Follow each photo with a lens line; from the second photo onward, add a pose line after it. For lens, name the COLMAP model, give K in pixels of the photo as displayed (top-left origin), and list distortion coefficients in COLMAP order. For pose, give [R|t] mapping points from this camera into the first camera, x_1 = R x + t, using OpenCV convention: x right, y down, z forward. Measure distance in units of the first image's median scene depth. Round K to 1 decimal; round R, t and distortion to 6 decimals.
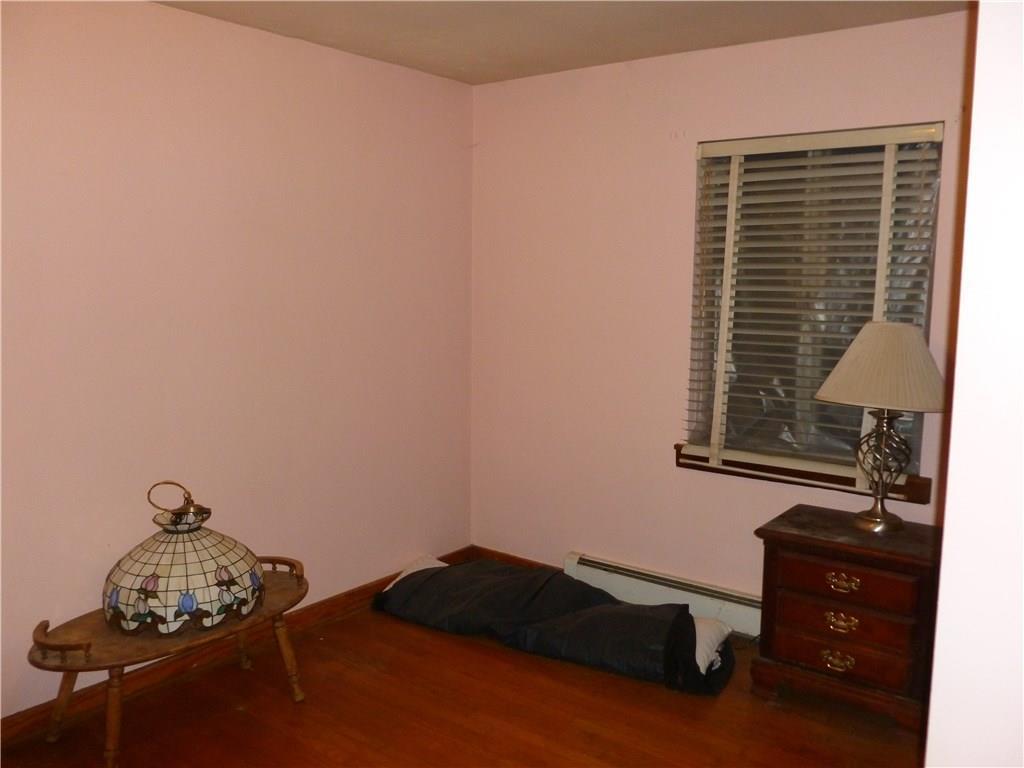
lens RADIAL K [[894.0, 0, 513.4], [0, 894.0, 380.6], [0, 0, 1]] dist [-0.001661, -0.012106]
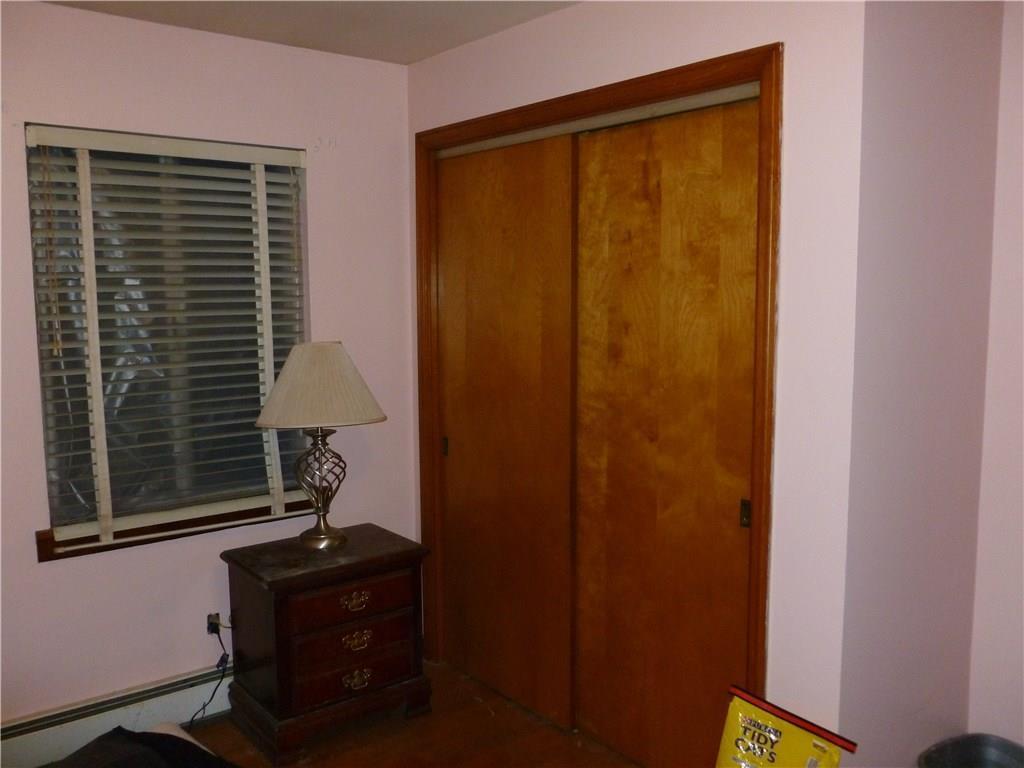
lens RADIAL K [[894.0, 0, 514.0], [0, 894.0, 389.0], [0, 0, 1]] dist [-0.001661, -0.012106]
pose [[0.242244, -0.118410, 0.962962, -0.455274], [0.128582, 0.987688, 0.089104, -0.065988], [-0.961657, 0.102235, 0.254487, 0.469401]]
